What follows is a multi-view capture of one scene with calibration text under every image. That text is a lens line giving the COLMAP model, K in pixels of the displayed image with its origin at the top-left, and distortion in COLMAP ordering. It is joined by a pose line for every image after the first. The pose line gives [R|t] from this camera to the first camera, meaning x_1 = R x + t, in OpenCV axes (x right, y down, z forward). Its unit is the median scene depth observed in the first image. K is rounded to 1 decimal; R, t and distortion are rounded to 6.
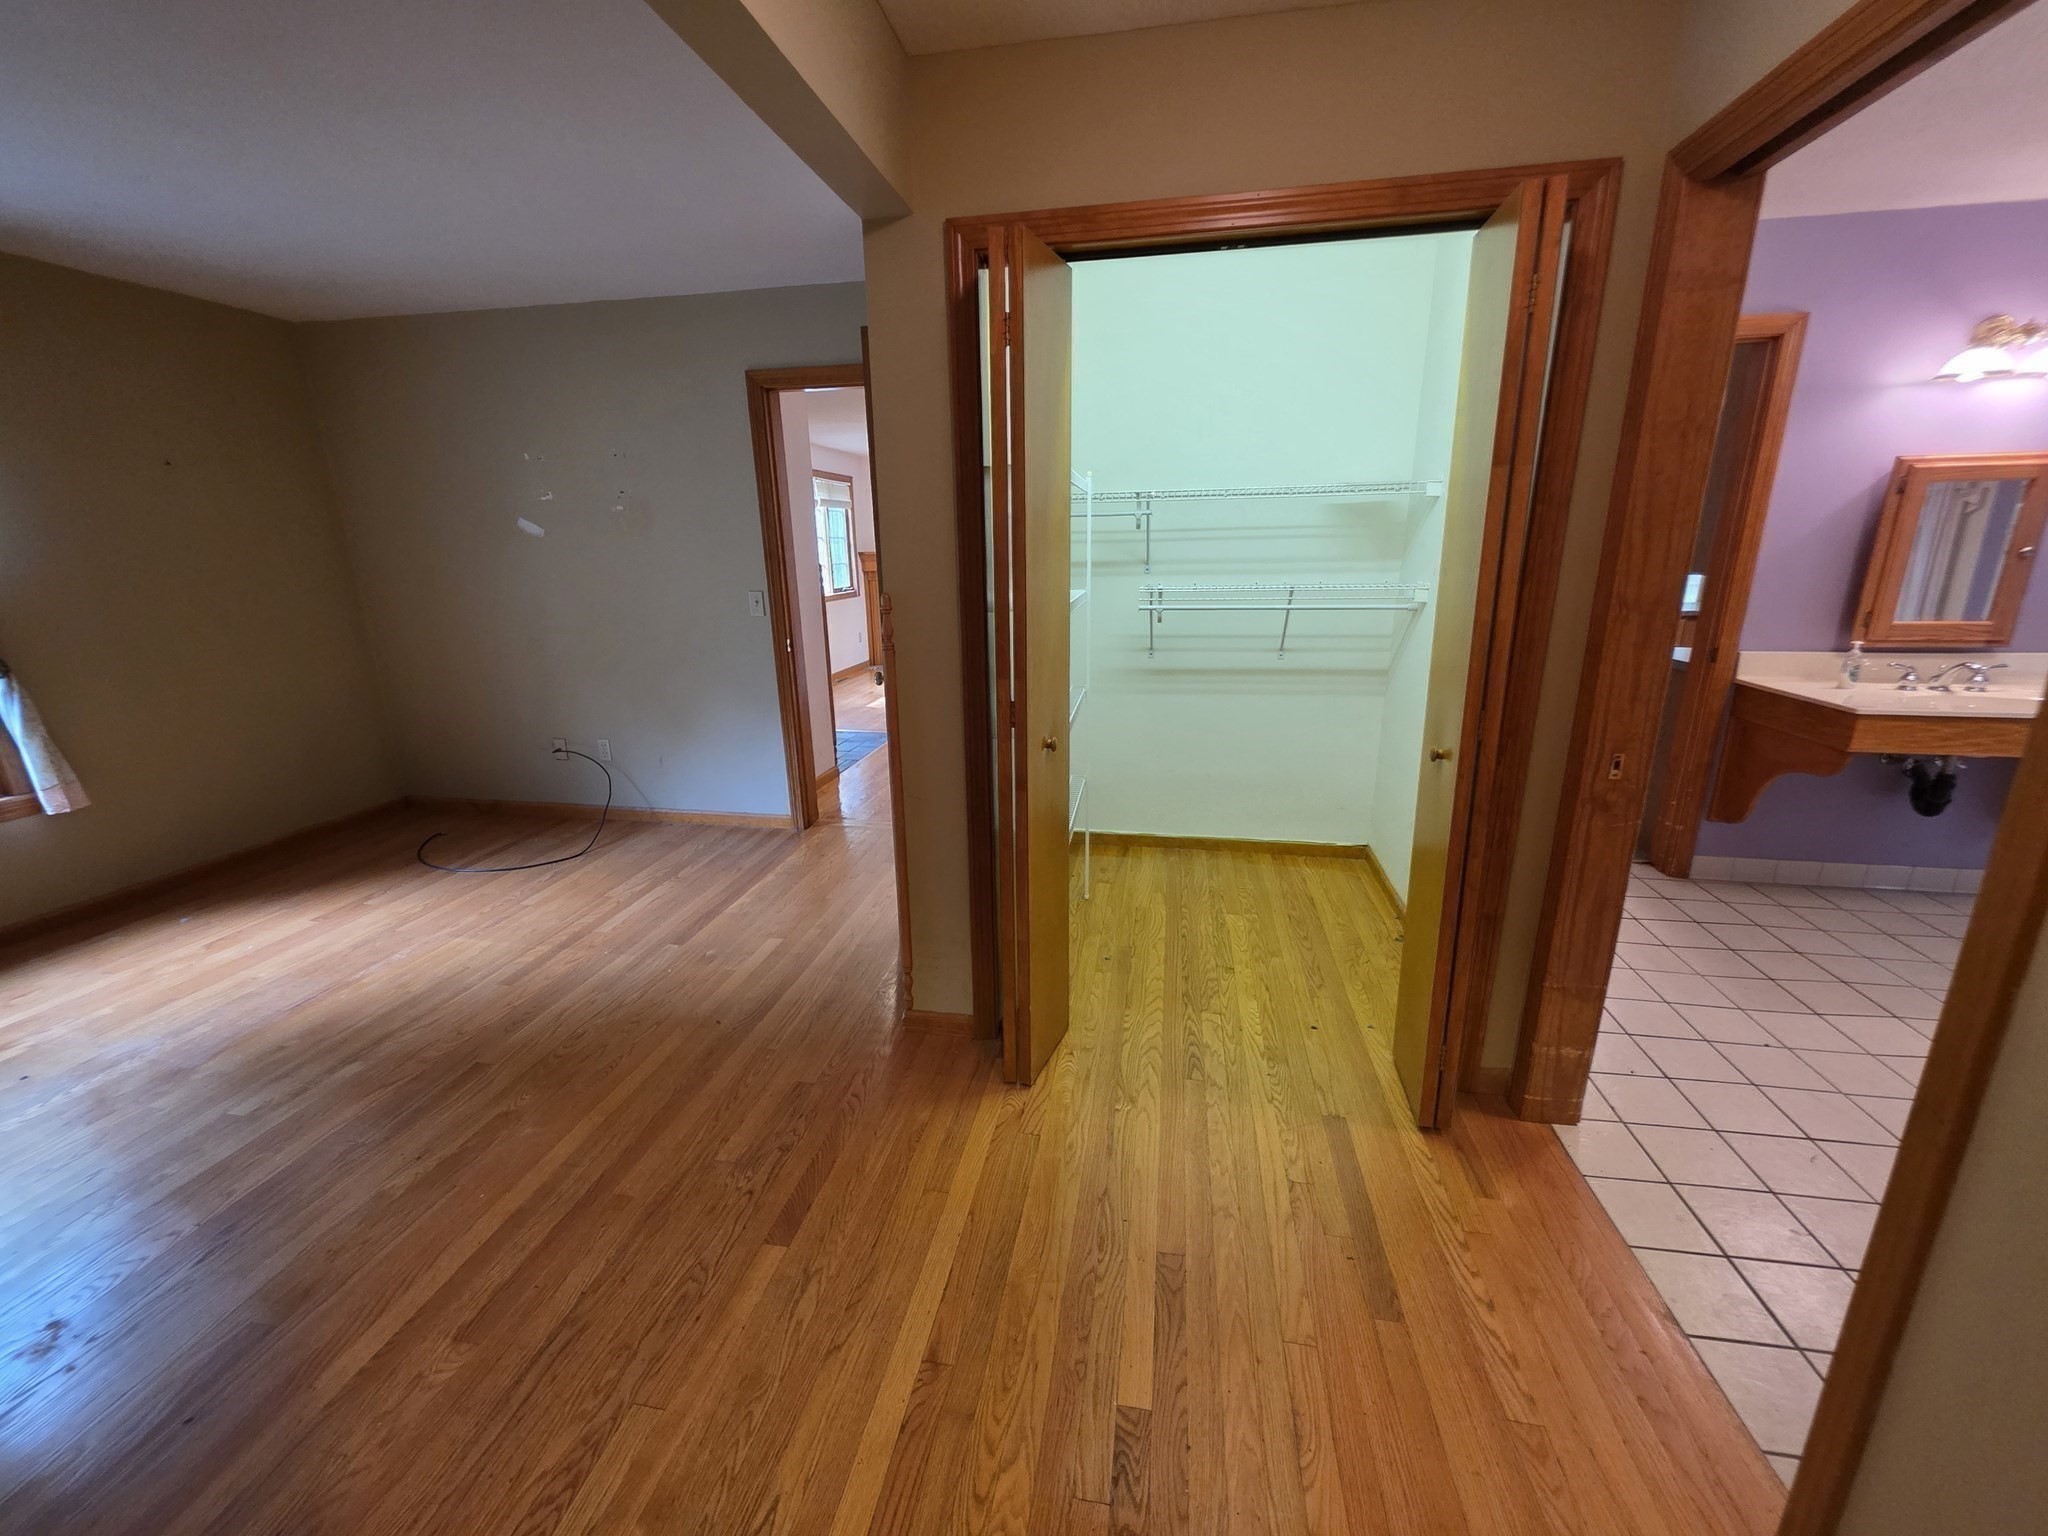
lens RADIAL K [[819.7, 0, 1017.0], [0, 819.7, 773.5], [0, 0, 1]] dist [0.001284, -0.000522]
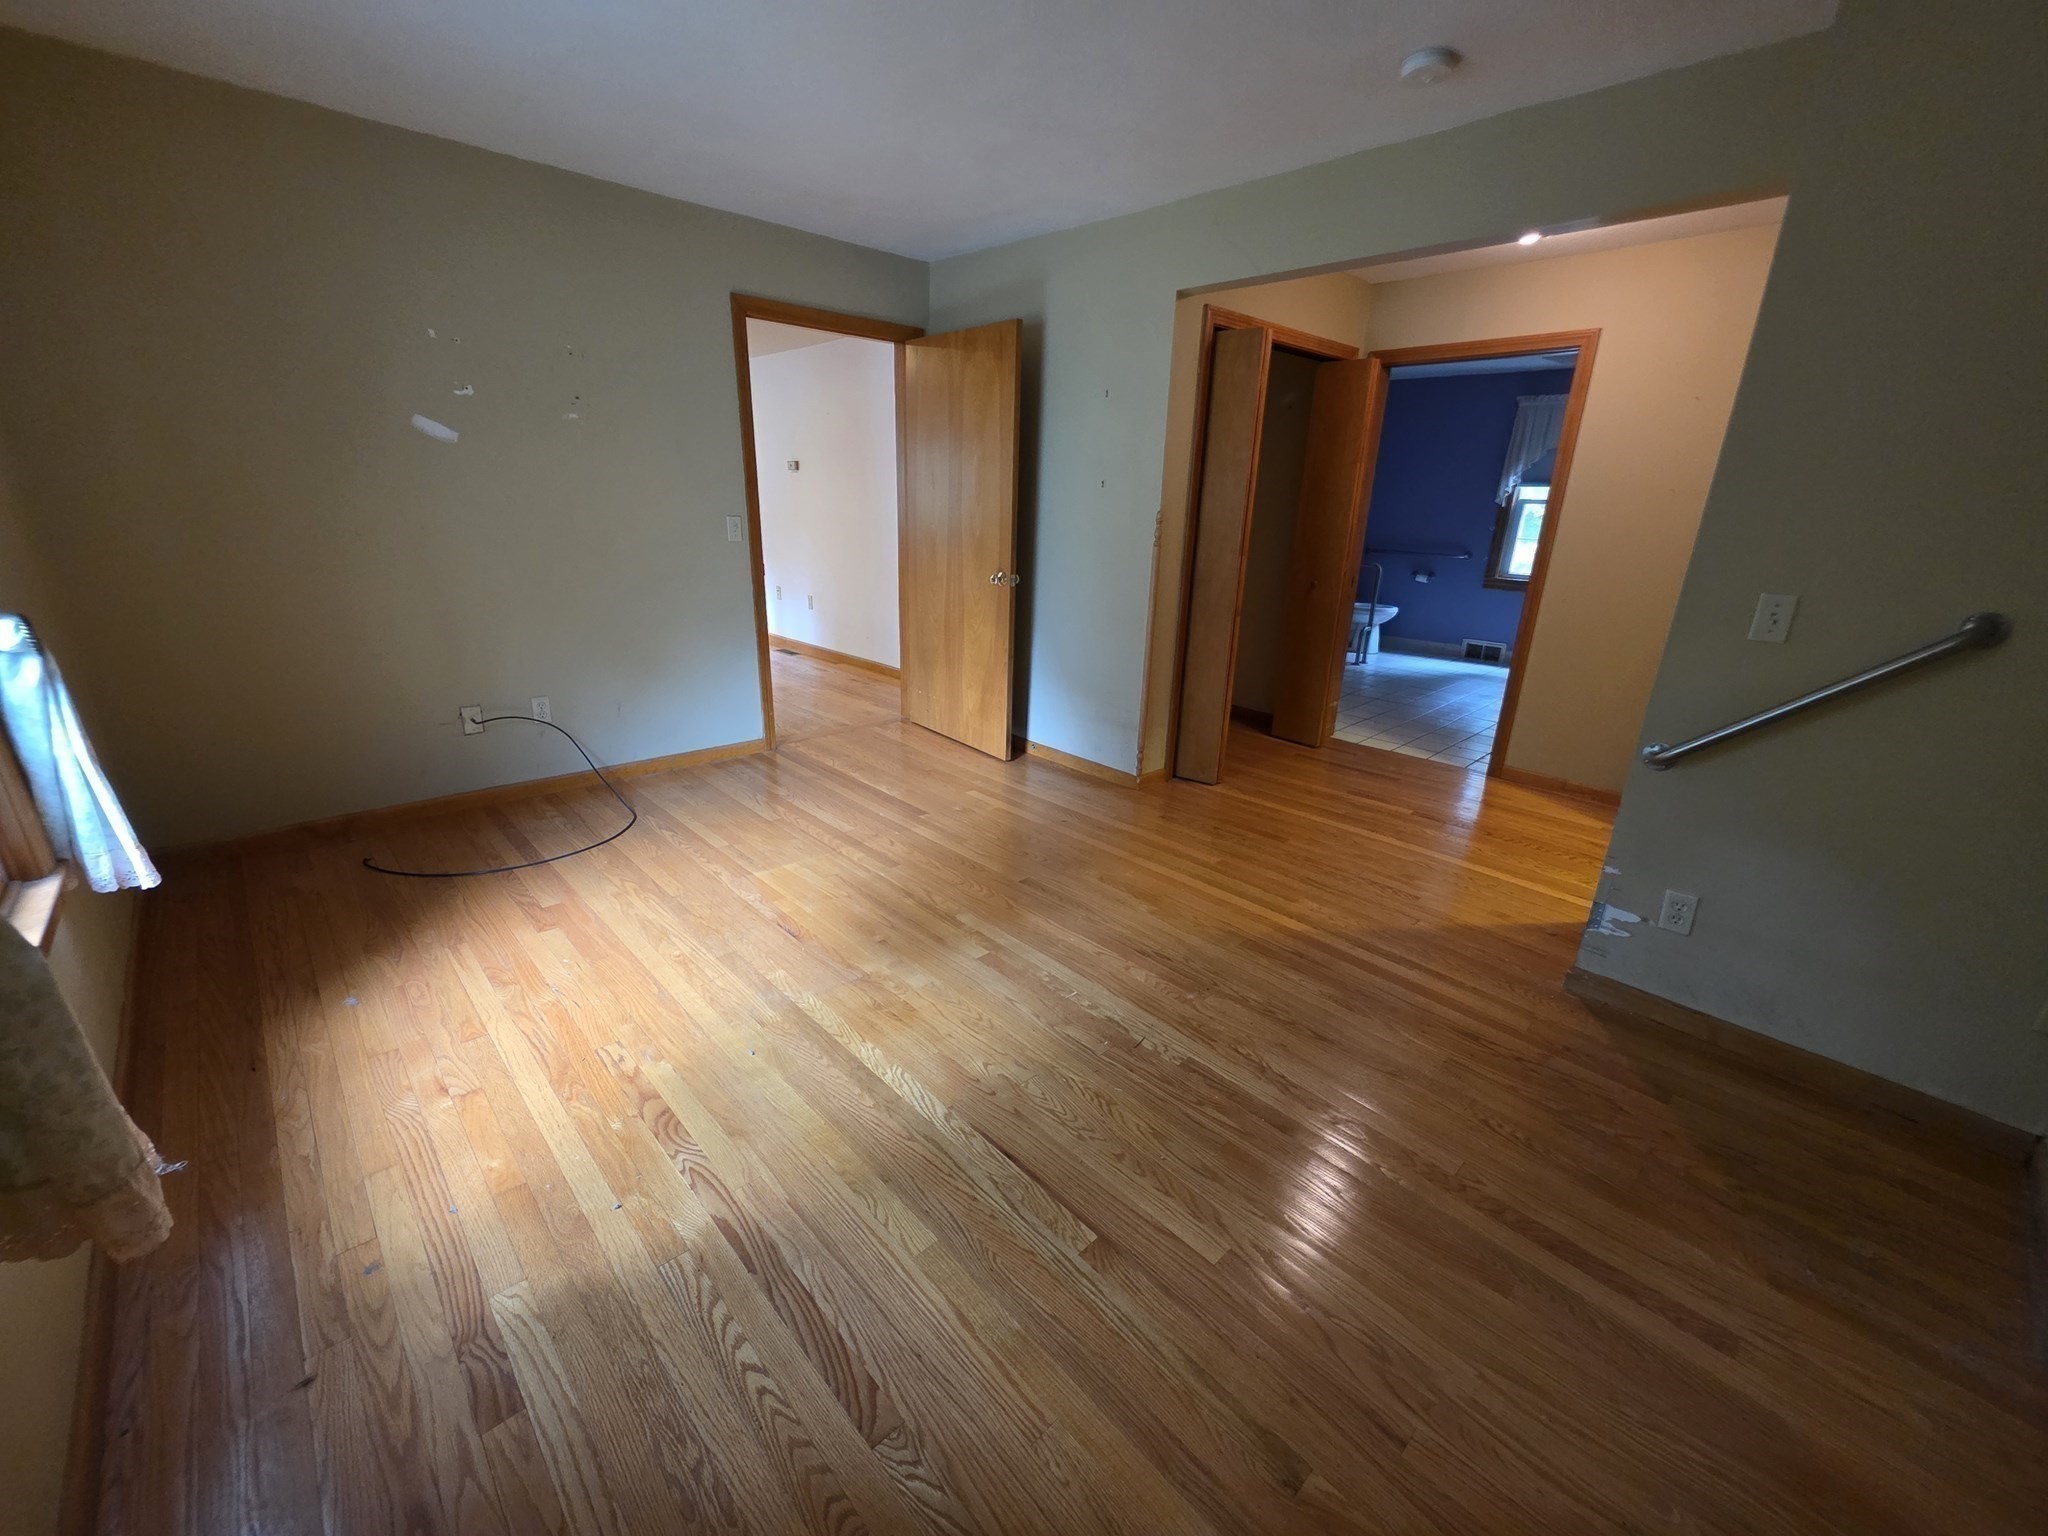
lens RADIAL K [[819.7, 0, 1017.0], [0, 819.7, 773.5], [0, 0, 1]] dist [0.001284, -0.000522]
pose [[0.592497, -0.231581, 0.771568, -1.186974], [0.186534, 0.971198, 0.148256, 0.000389], [-0.783679, 0.056082, 0.618629, 0.151036]]
